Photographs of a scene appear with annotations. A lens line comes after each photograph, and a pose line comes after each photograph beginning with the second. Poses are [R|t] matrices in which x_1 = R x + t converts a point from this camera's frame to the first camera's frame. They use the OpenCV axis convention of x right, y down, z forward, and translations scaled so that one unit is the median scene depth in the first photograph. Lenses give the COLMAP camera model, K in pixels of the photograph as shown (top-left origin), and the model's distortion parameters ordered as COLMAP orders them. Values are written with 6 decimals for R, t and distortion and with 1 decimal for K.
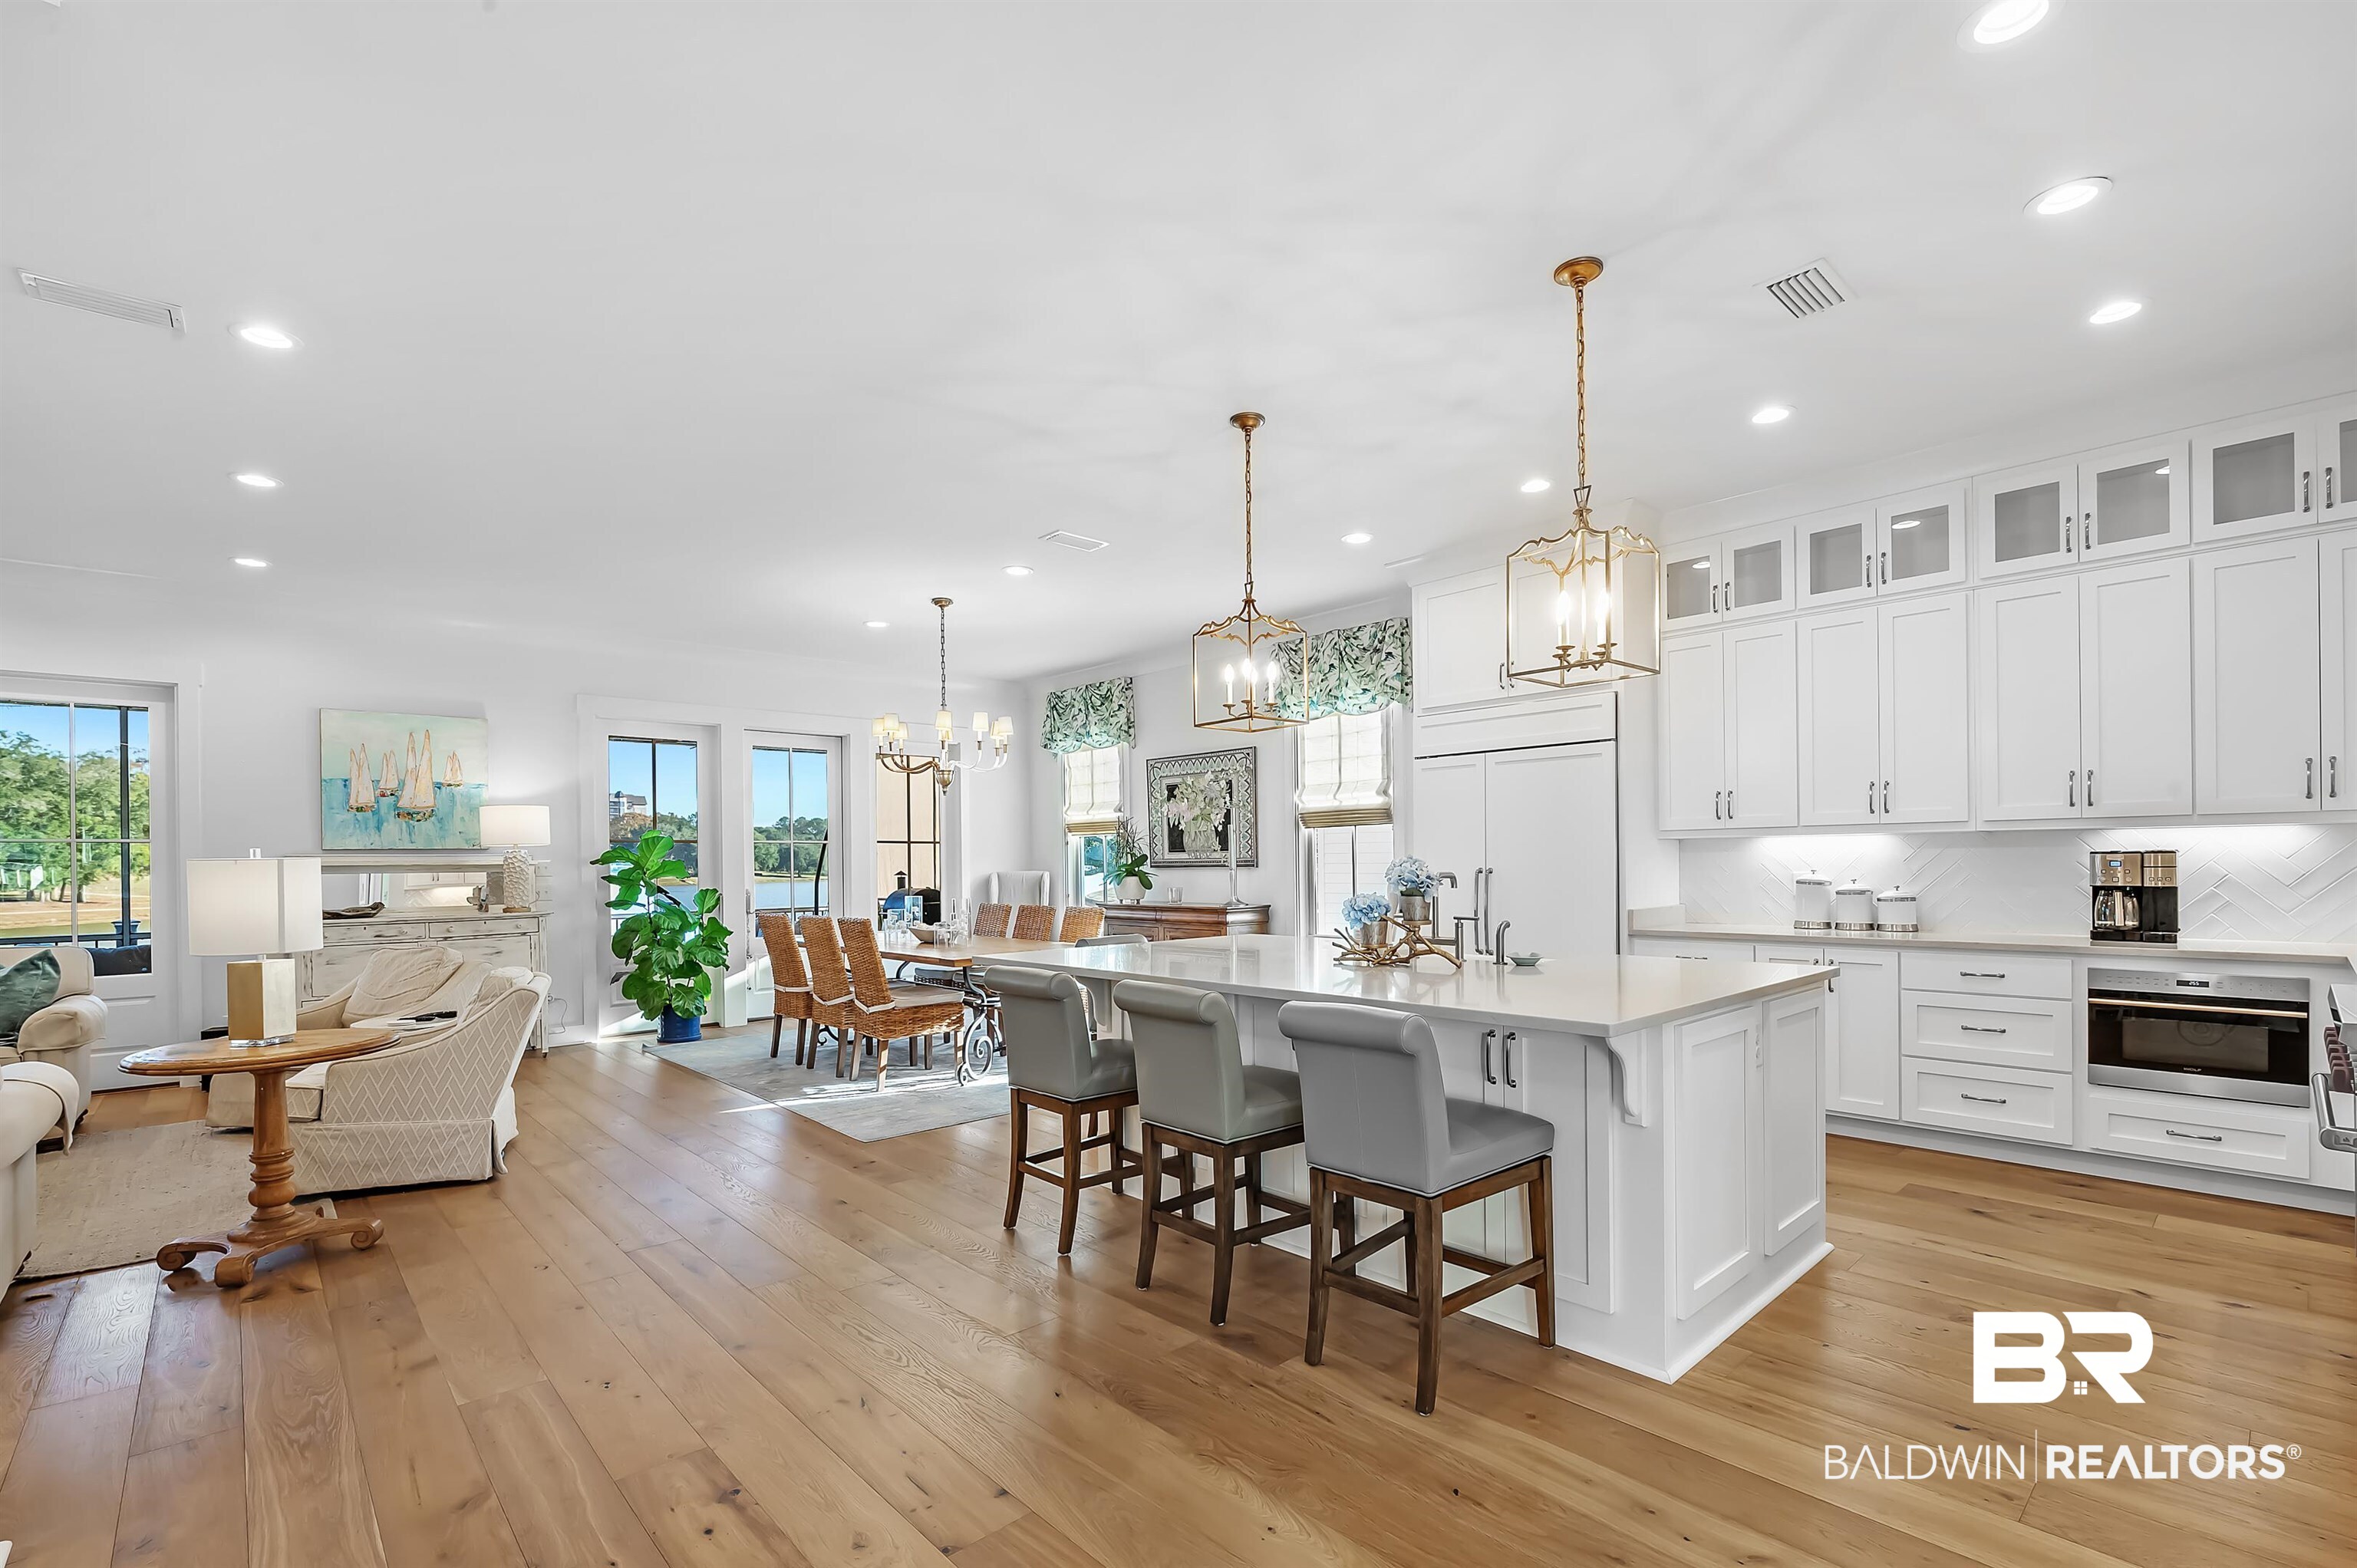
lens RADIAL K [[1058.6, 0, 1182.3], [0, 1058.6, 869.9], [0, 0, 1]] dist [-0.001377, -0.001428]
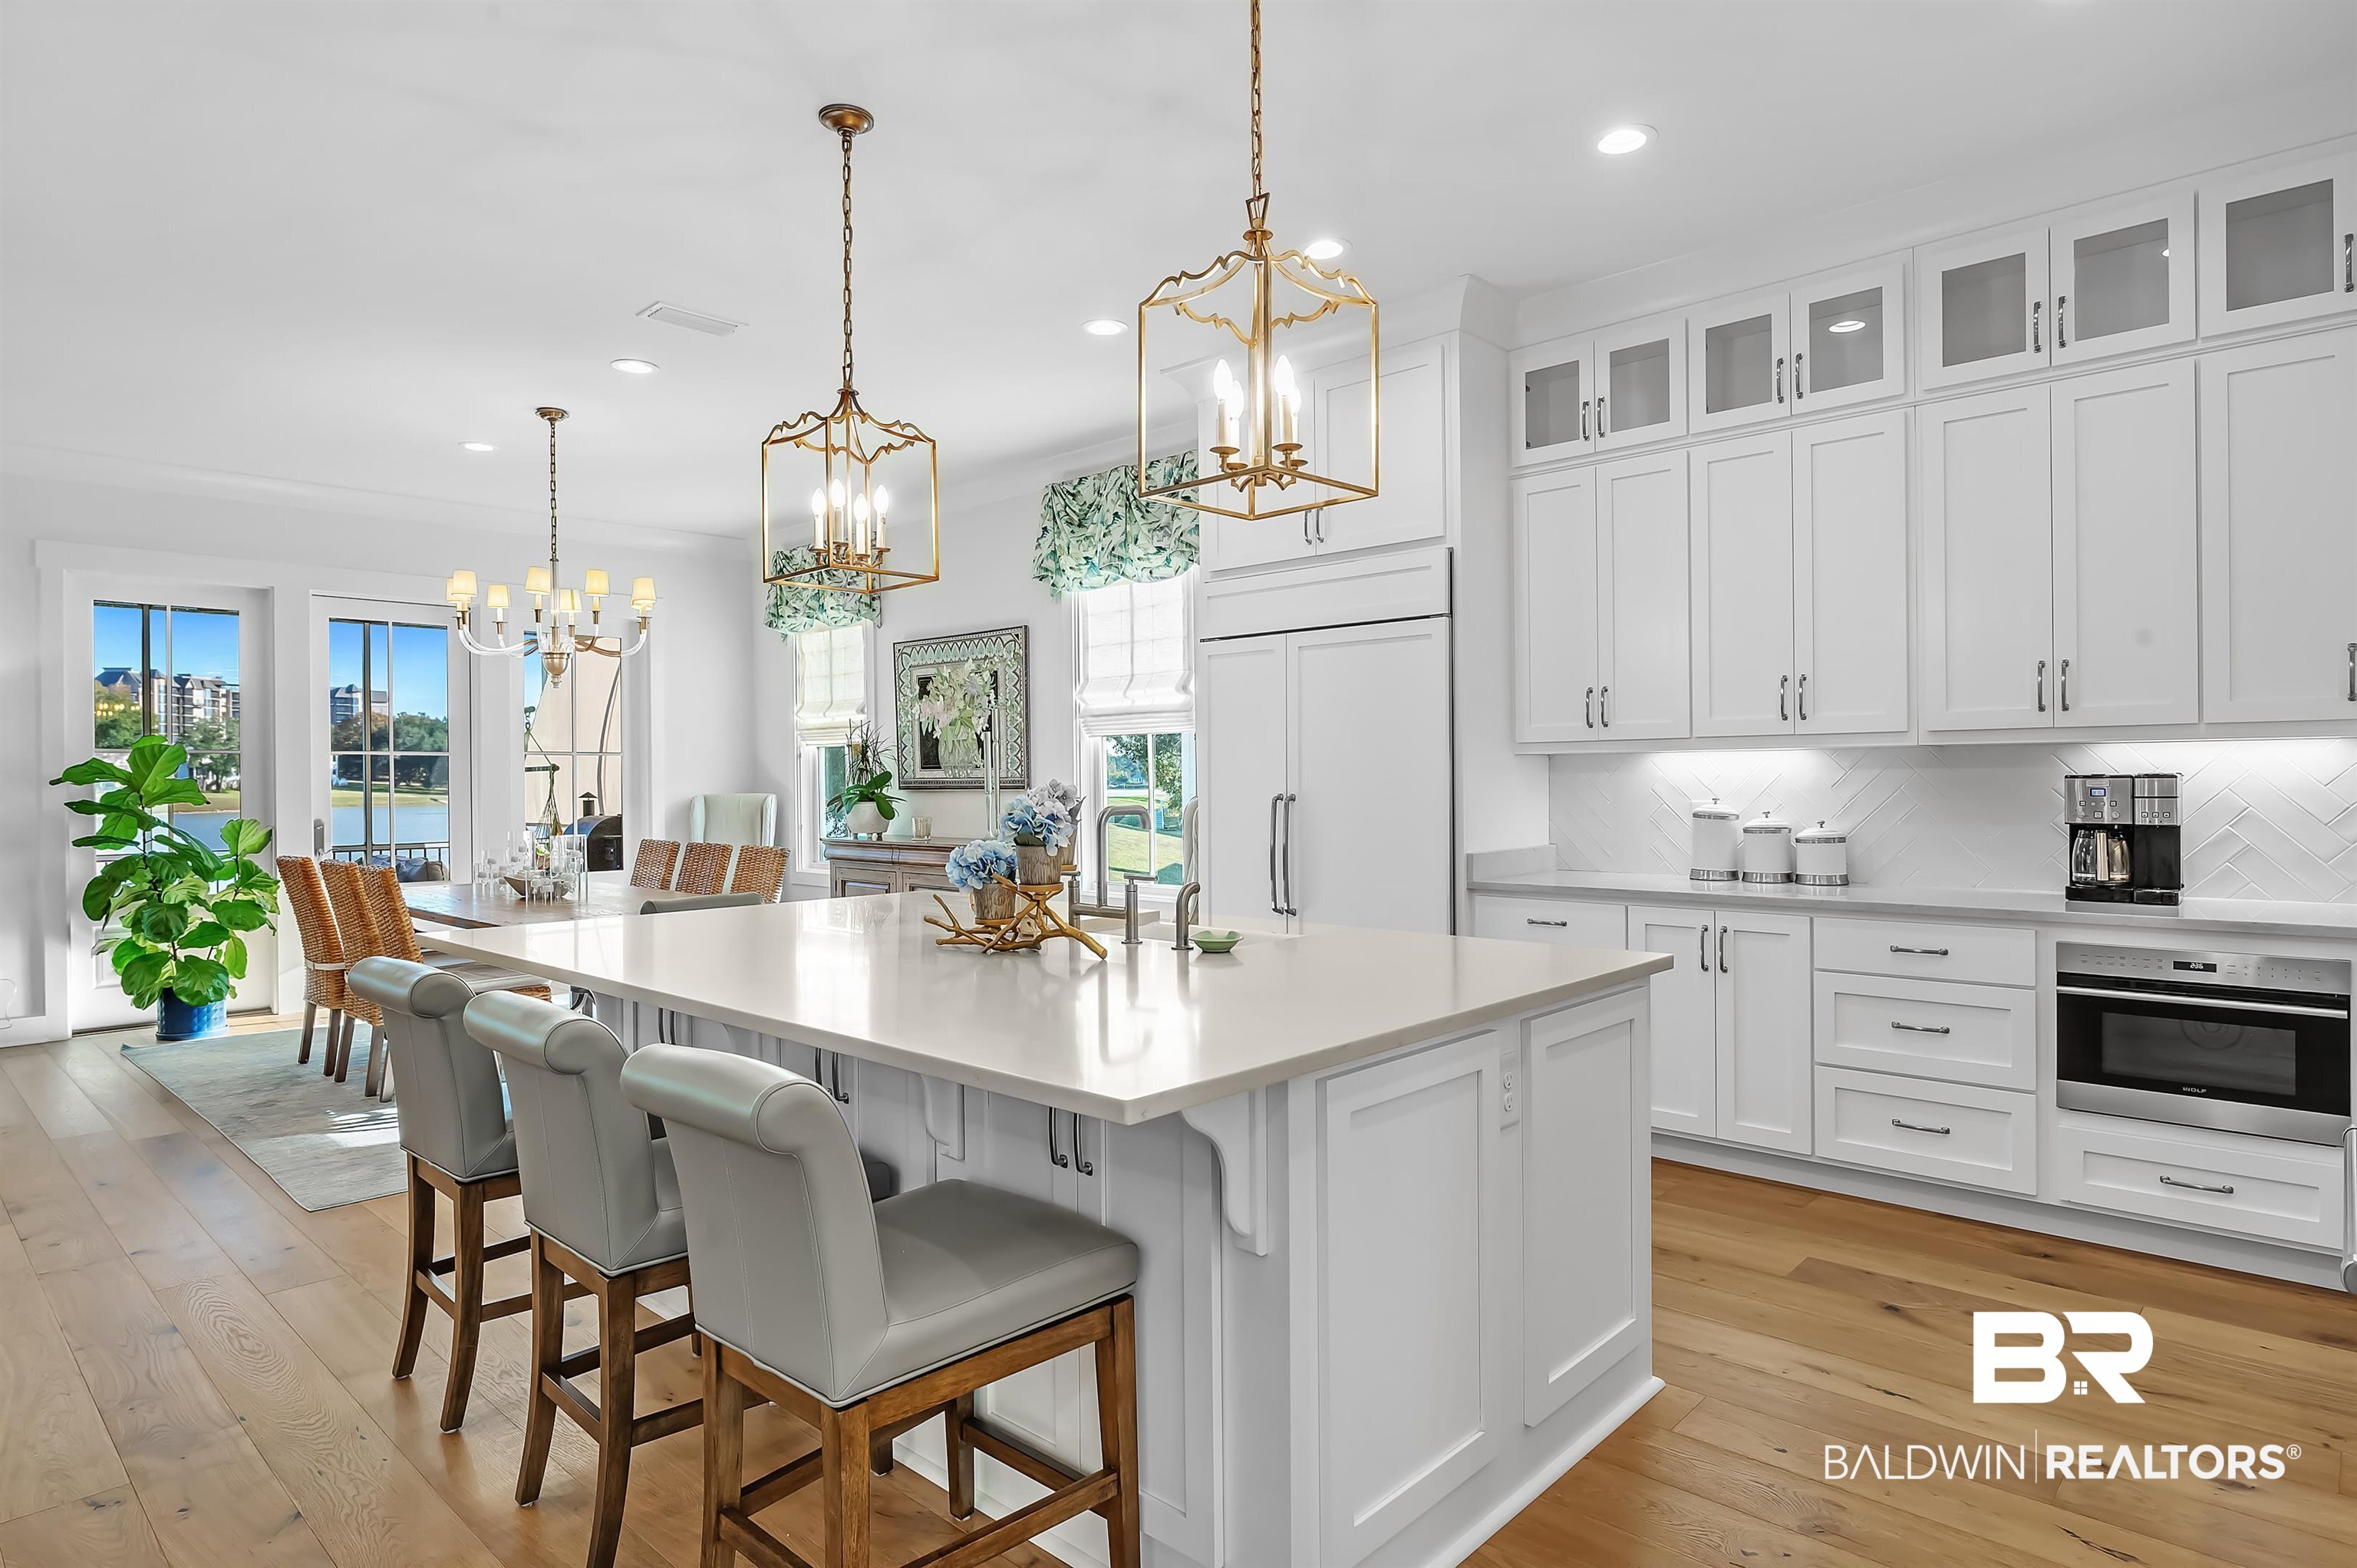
lens RADIAL K [[1292.8, 0, 1184.5], [0, 1292.8, 785.4], [0, 0, 1]] dist [-0.002142, 0.000920]
pose [[0.997470, 0.001312, 0.071076, 0.205743], [-0.001263, 0.999999, -0.000733, -0.009138], [-0.071077, 0.000642, 0.997471, 0.175853]]
